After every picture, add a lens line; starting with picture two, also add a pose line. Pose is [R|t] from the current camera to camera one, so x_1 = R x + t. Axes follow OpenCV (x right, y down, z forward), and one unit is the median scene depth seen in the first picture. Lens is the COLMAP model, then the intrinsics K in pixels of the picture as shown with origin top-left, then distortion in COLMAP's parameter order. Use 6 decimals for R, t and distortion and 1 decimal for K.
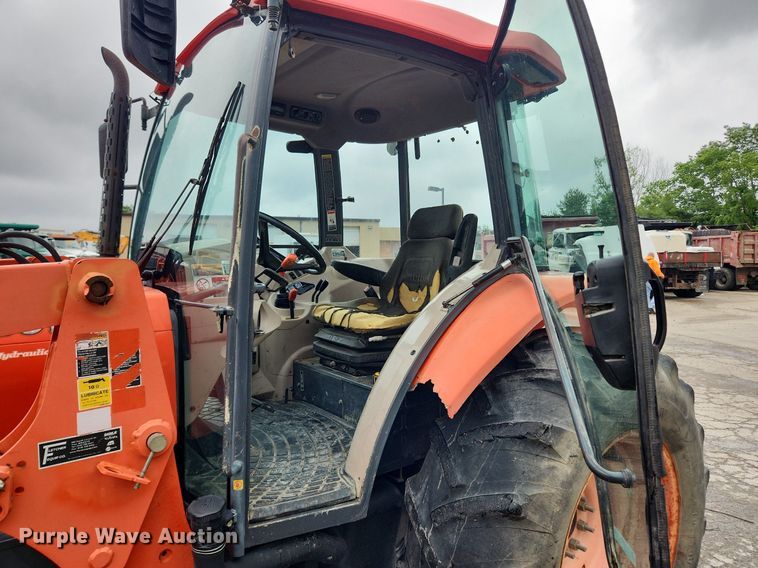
lens RADIAL K [[509.2, 0, 380.7], [0, 509.2, 284.9], [0, 0, 1]] dist [0.056084, -0.045916]
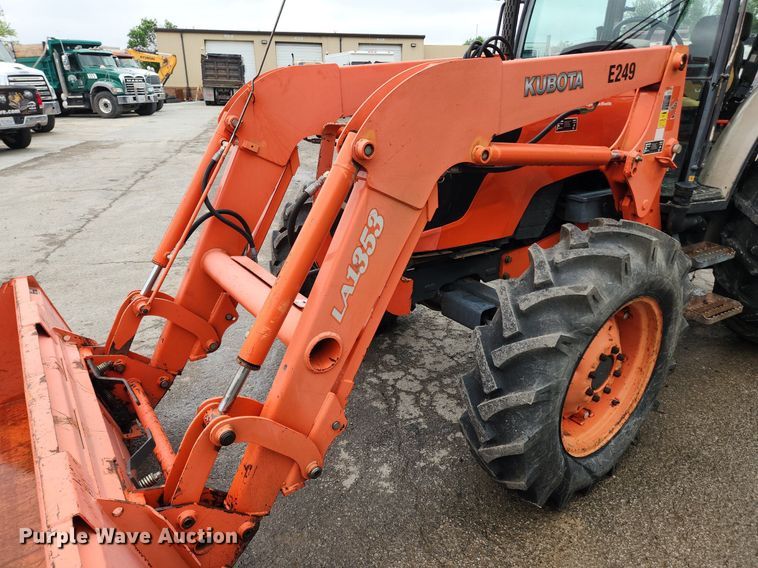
lens RADIAL K [[509.2, 0, 374.4], [0, 509.2, 283.4], [0, 0, 1]] dist [0.056084, -0.045916]
pose [[0.998650, 0.019470, -0.048164, -0.095949], [-0.003308, 0.949066, 0.315059, 0.011442], [0.051844, -0.314474, 0.947849, -0.069911]]
